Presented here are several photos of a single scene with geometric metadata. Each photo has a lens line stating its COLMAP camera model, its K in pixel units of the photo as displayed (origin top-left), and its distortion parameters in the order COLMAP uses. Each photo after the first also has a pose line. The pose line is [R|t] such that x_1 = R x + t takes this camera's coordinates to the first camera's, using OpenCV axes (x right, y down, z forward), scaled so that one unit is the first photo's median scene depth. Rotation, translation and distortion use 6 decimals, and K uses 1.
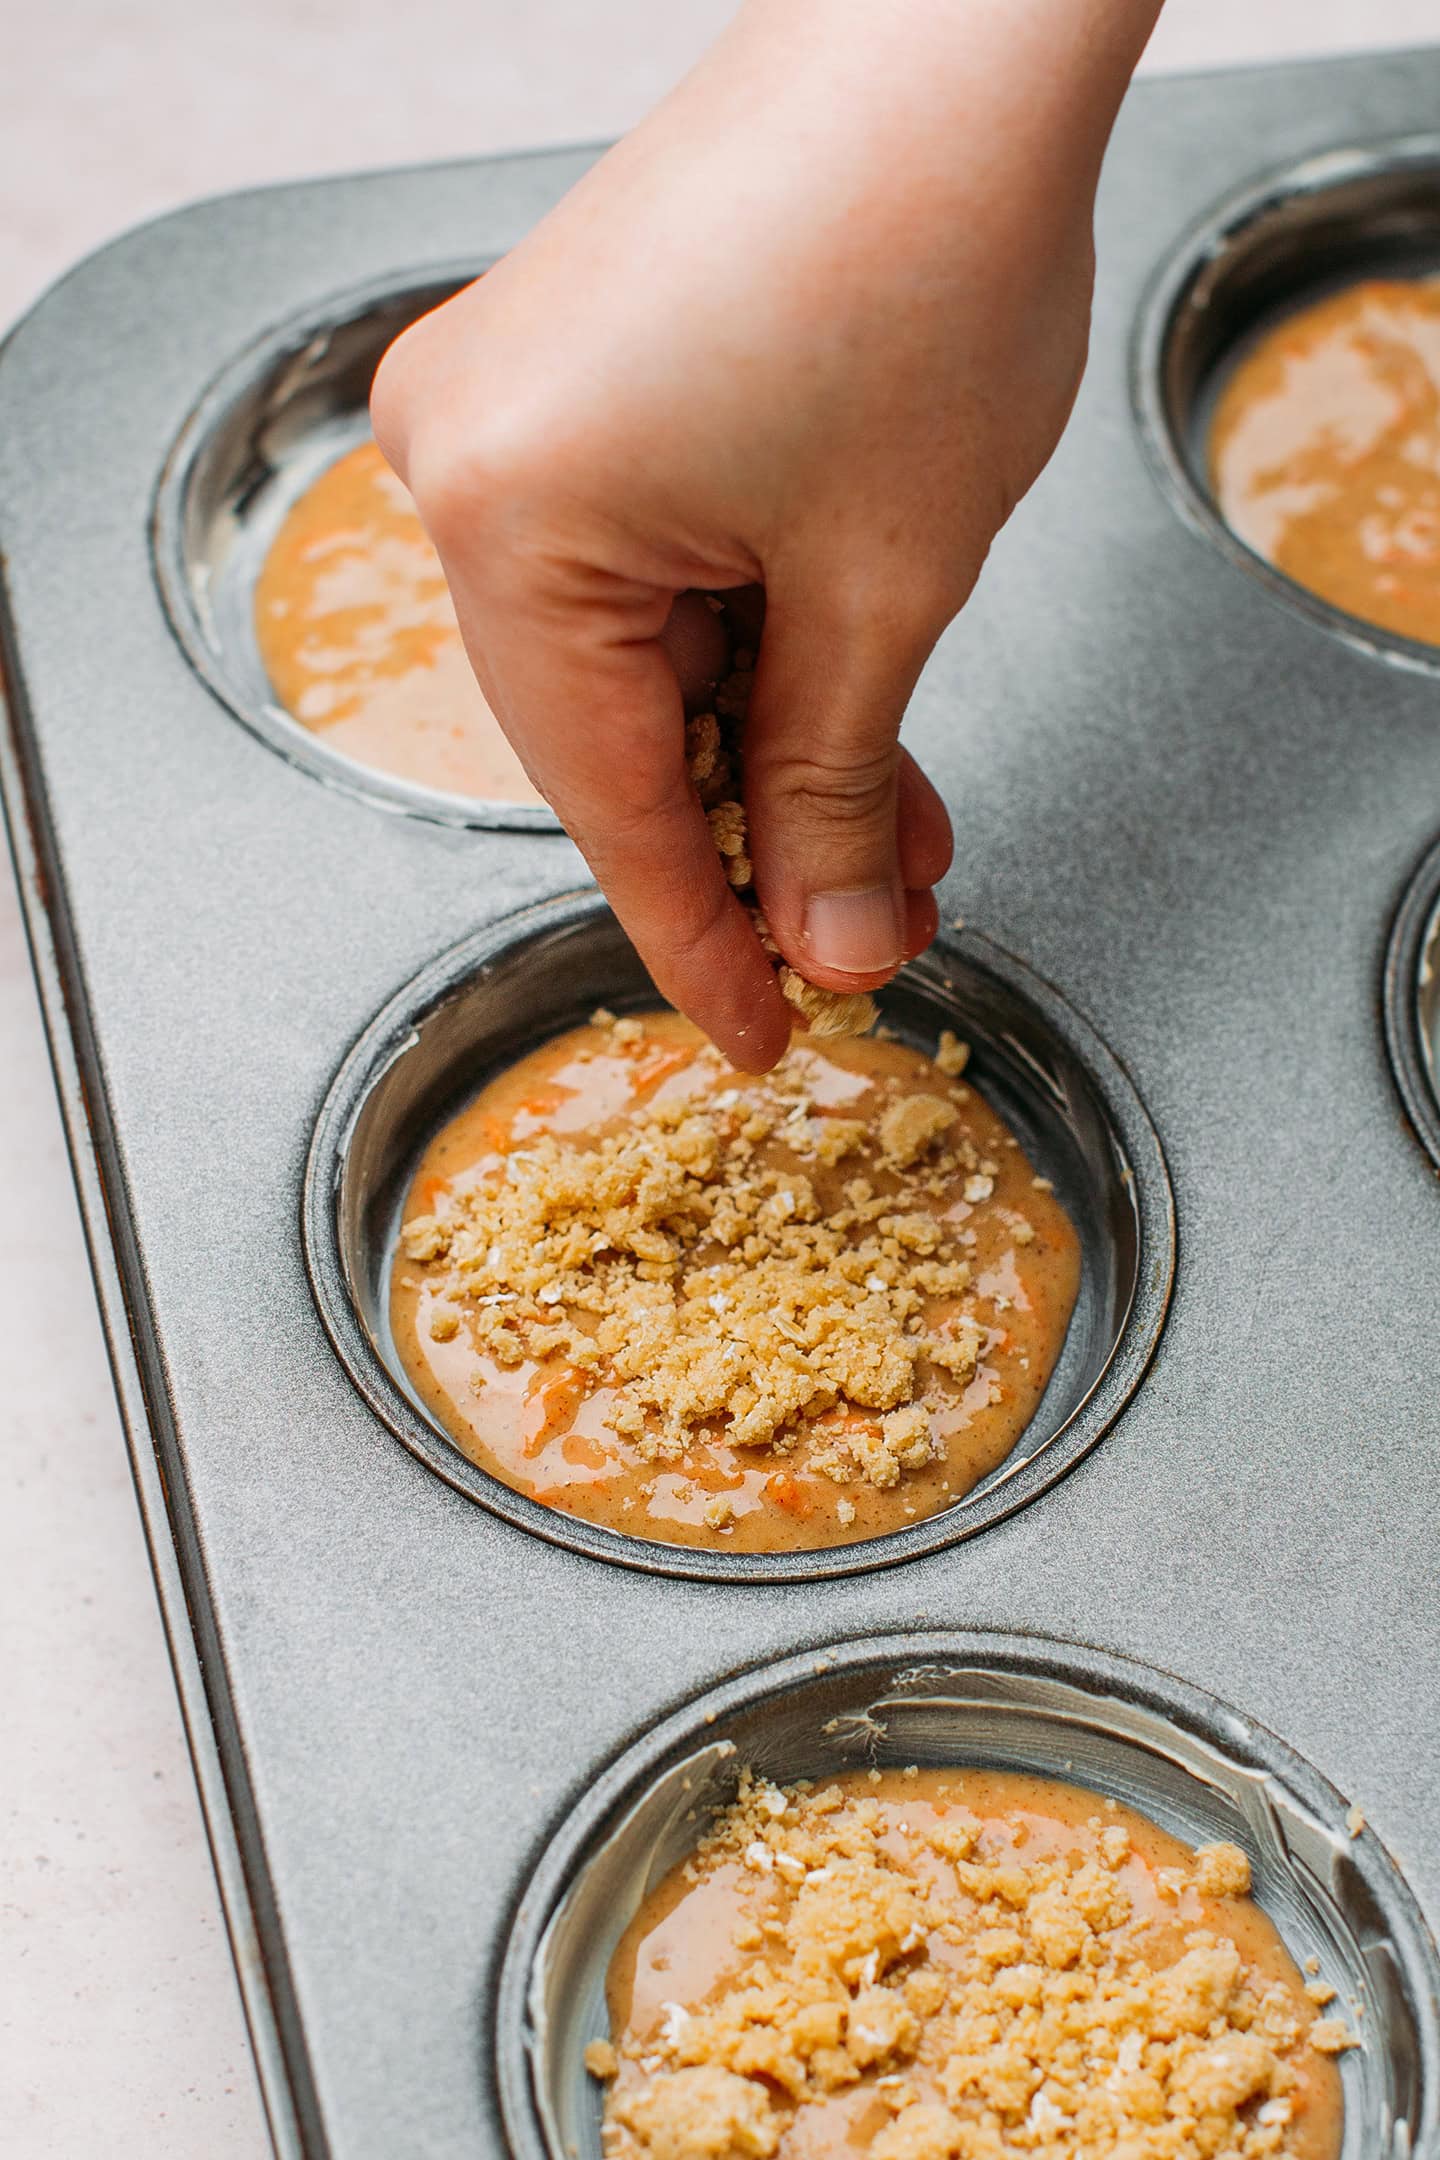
lens RADIAL K [[5445.9, 0, 752.6], [0, 5445.9, 1083.6], [0, 0, 1]] dist [-0.153061, -0.231718]
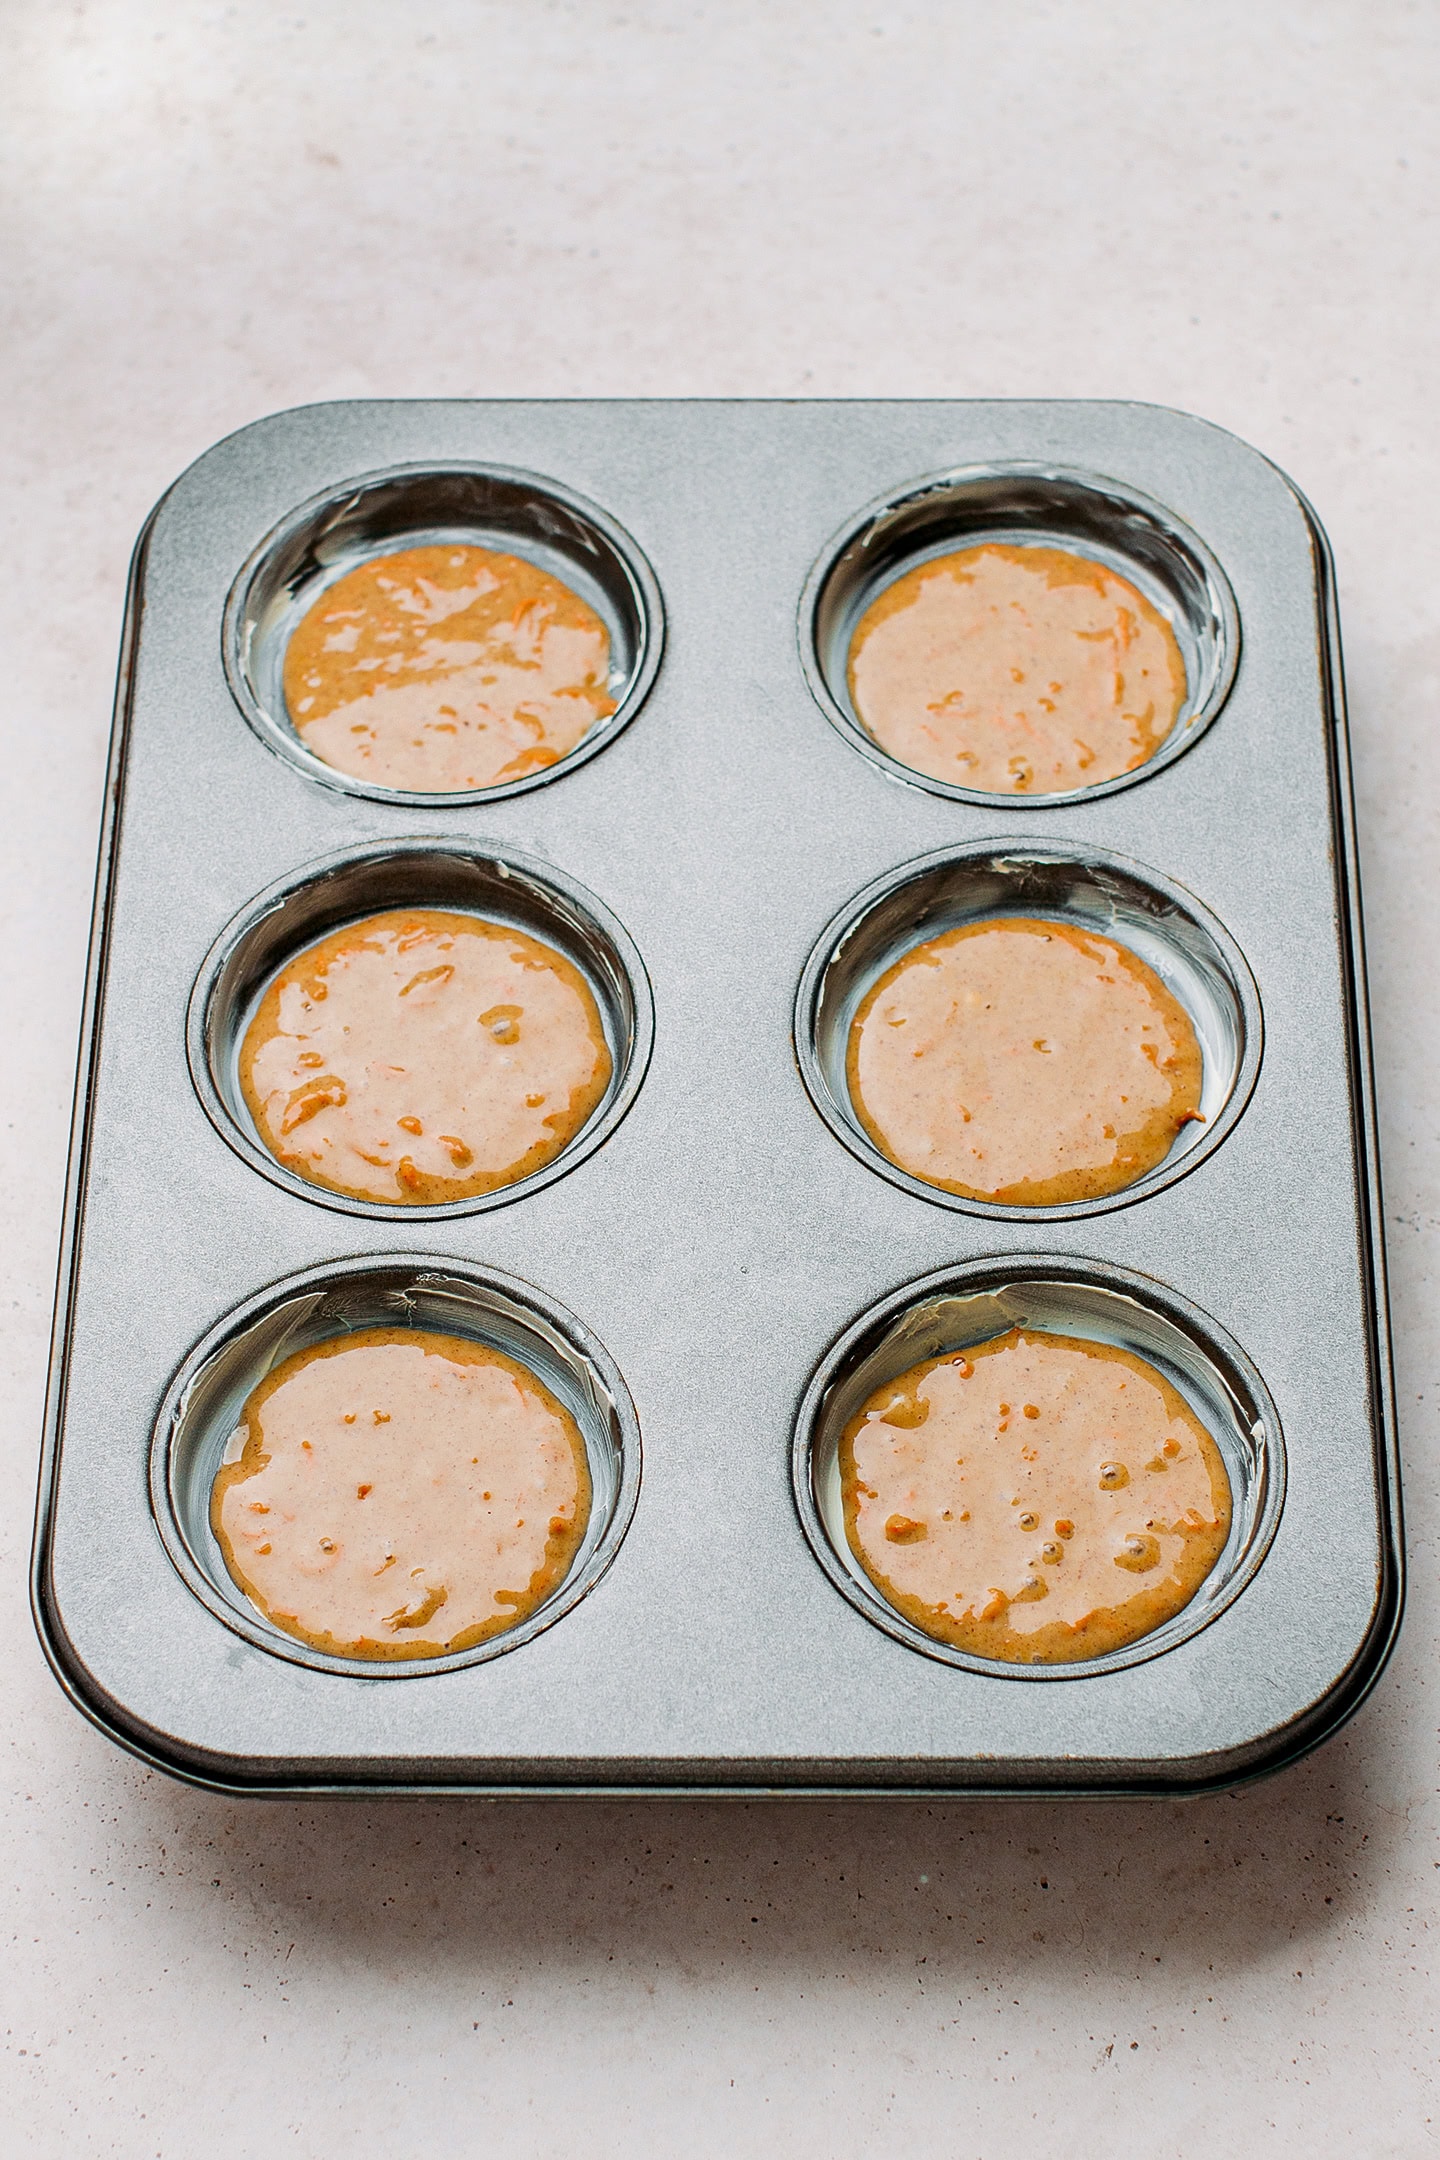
lens RADIAL K [[5445.9, 0, 752.6], [0, 5445.9, 1083.6], [0, 0, 1]] dist [-0.153061, -0.231718]
pose [[0.970557, 0.166667, -0.173898, 0.423455], [-0.156550, 0.985154, 0.070453, -0.103023], [0.183059, -0.041155, 0.982240, -0.796446]]
